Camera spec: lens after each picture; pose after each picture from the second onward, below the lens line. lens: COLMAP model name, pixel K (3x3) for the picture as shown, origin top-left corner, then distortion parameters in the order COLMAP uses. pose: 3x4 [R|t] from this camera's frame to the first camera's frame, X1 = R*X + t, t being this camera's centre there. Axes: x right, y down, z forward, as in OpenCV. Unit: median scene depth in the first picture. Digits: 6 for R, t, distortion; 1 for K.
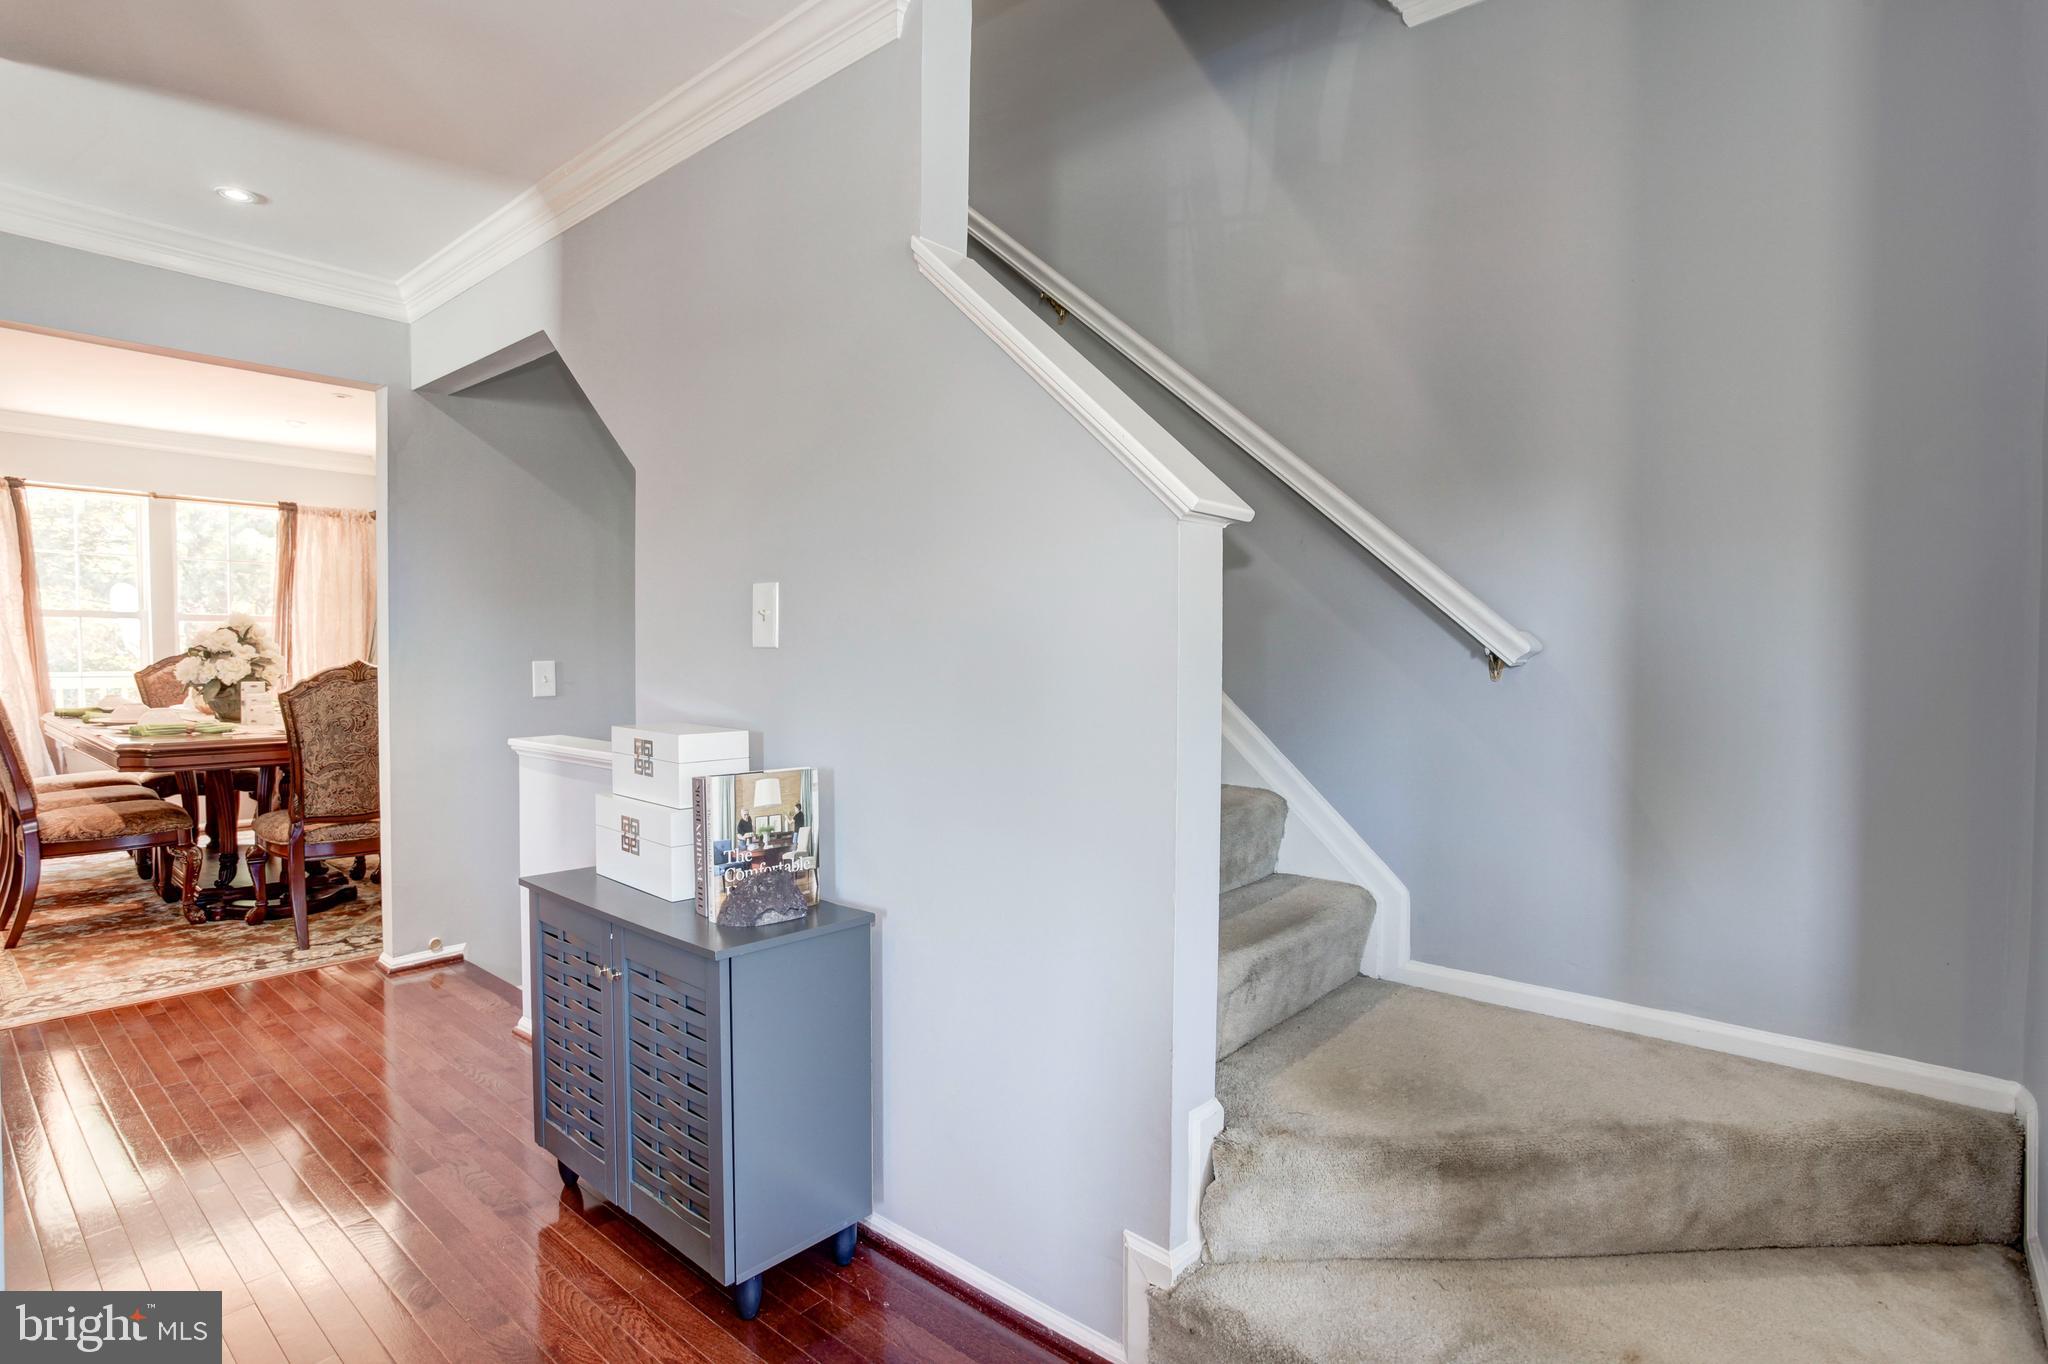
lens RADIAL K [[1024.9, 0, 1027.3], [0, 1024.9, 687.3], [0, 0, 1]] dist [-0.032179, 0.013780]
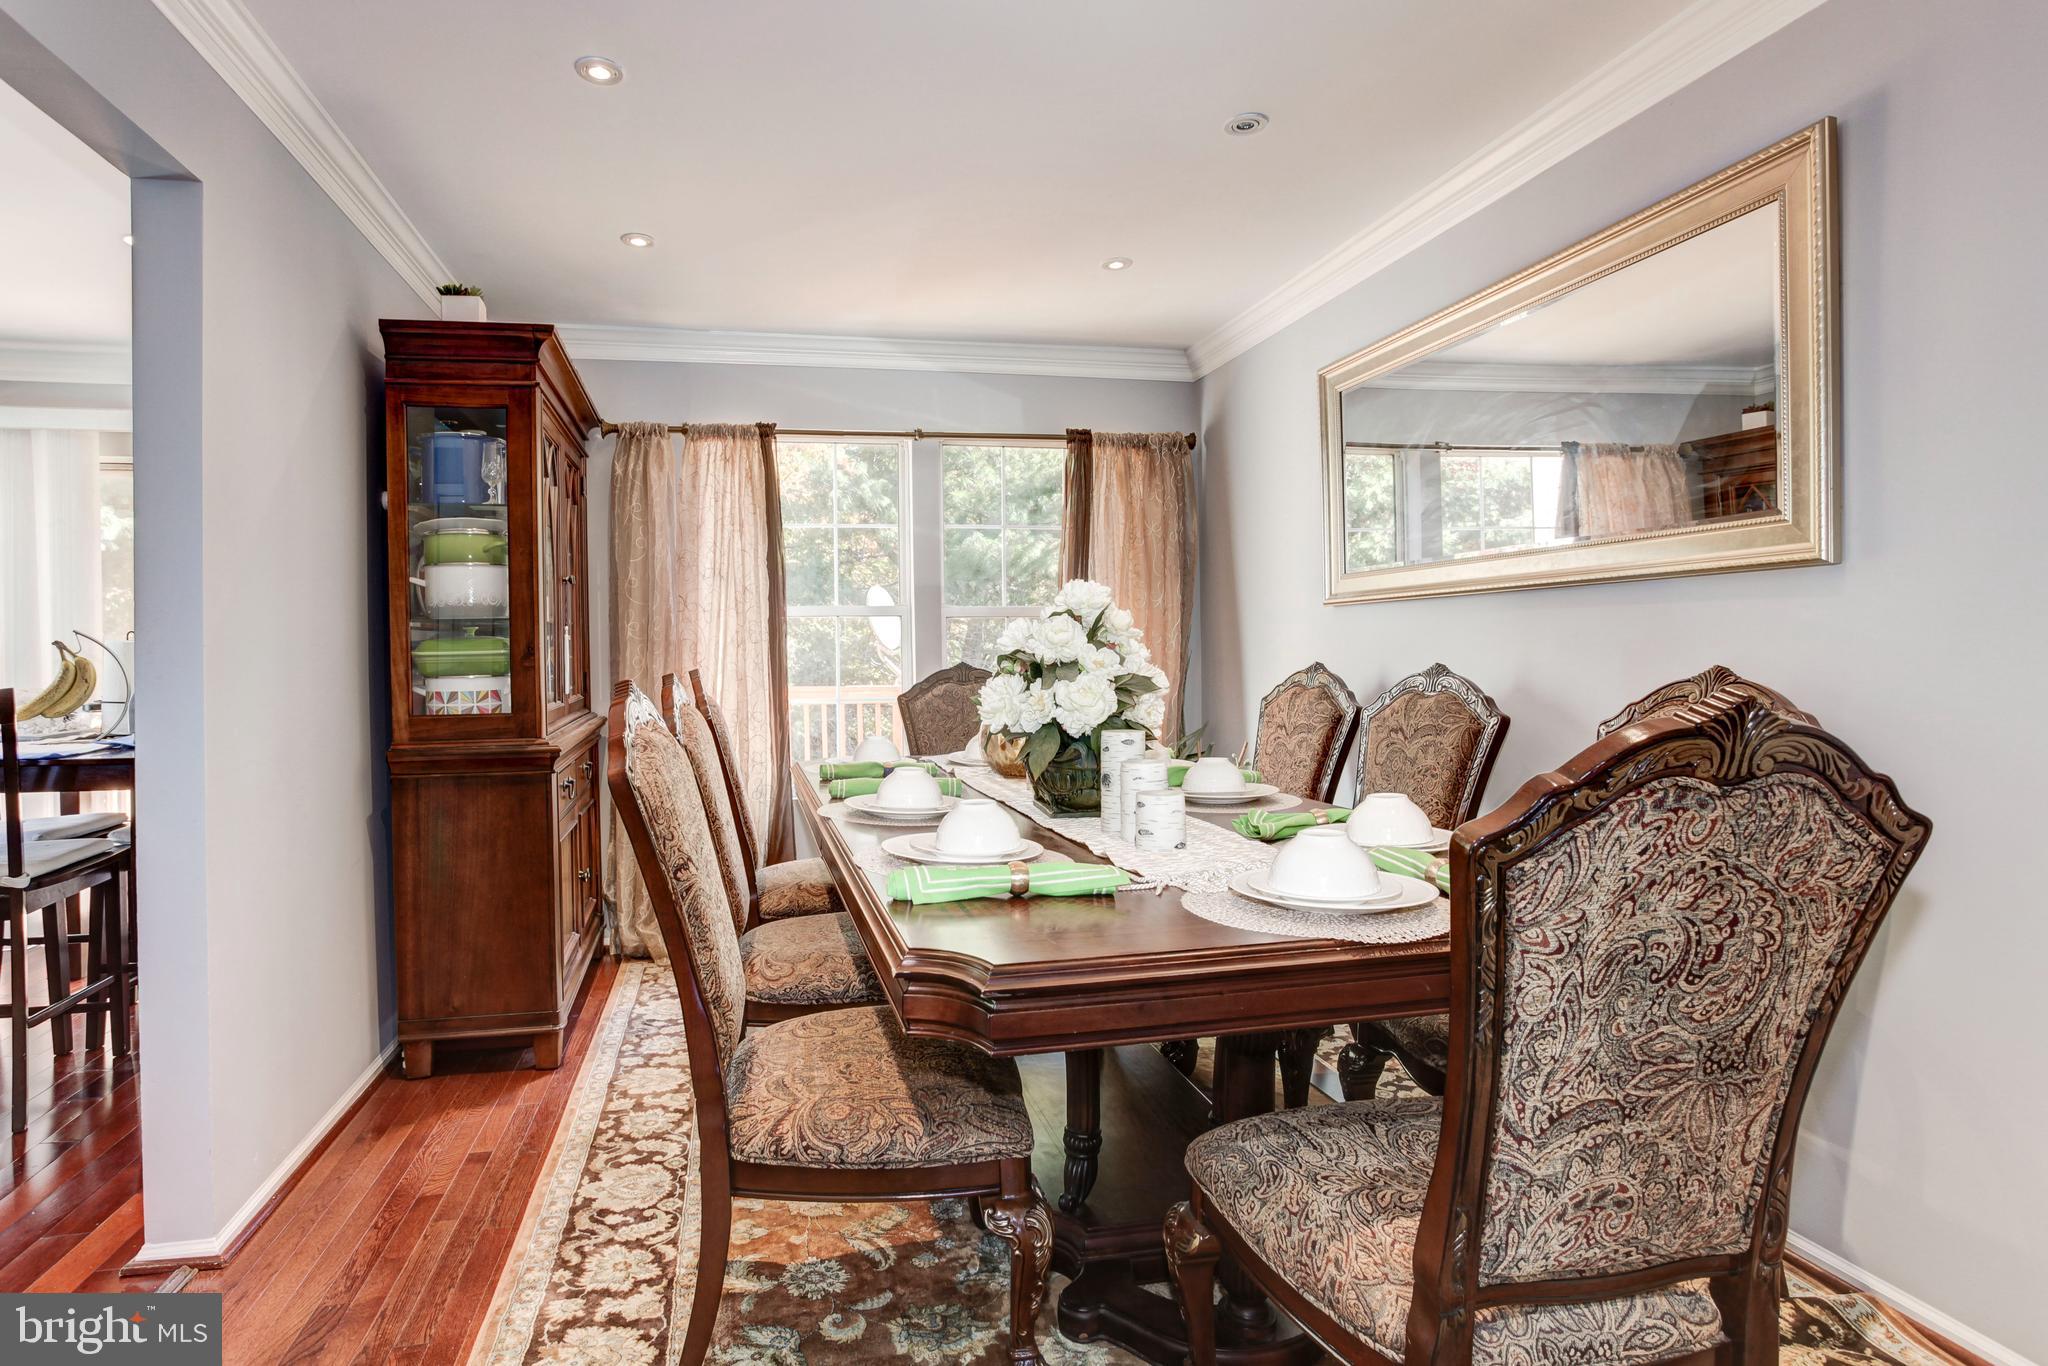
lens RADIAL K [[1024.9, 0, 1028.8], [0, 1024.9, 668.8], [0, 0, 1]] dist [-0.032179, 0.013780]
pose [[0.844927, -0.009299, -0.534800, -0.556382], [-0.003237, 0.999742, -0.022498, -0.022247], [0.534871, 0.020741, 0.844679, 0.590066]]
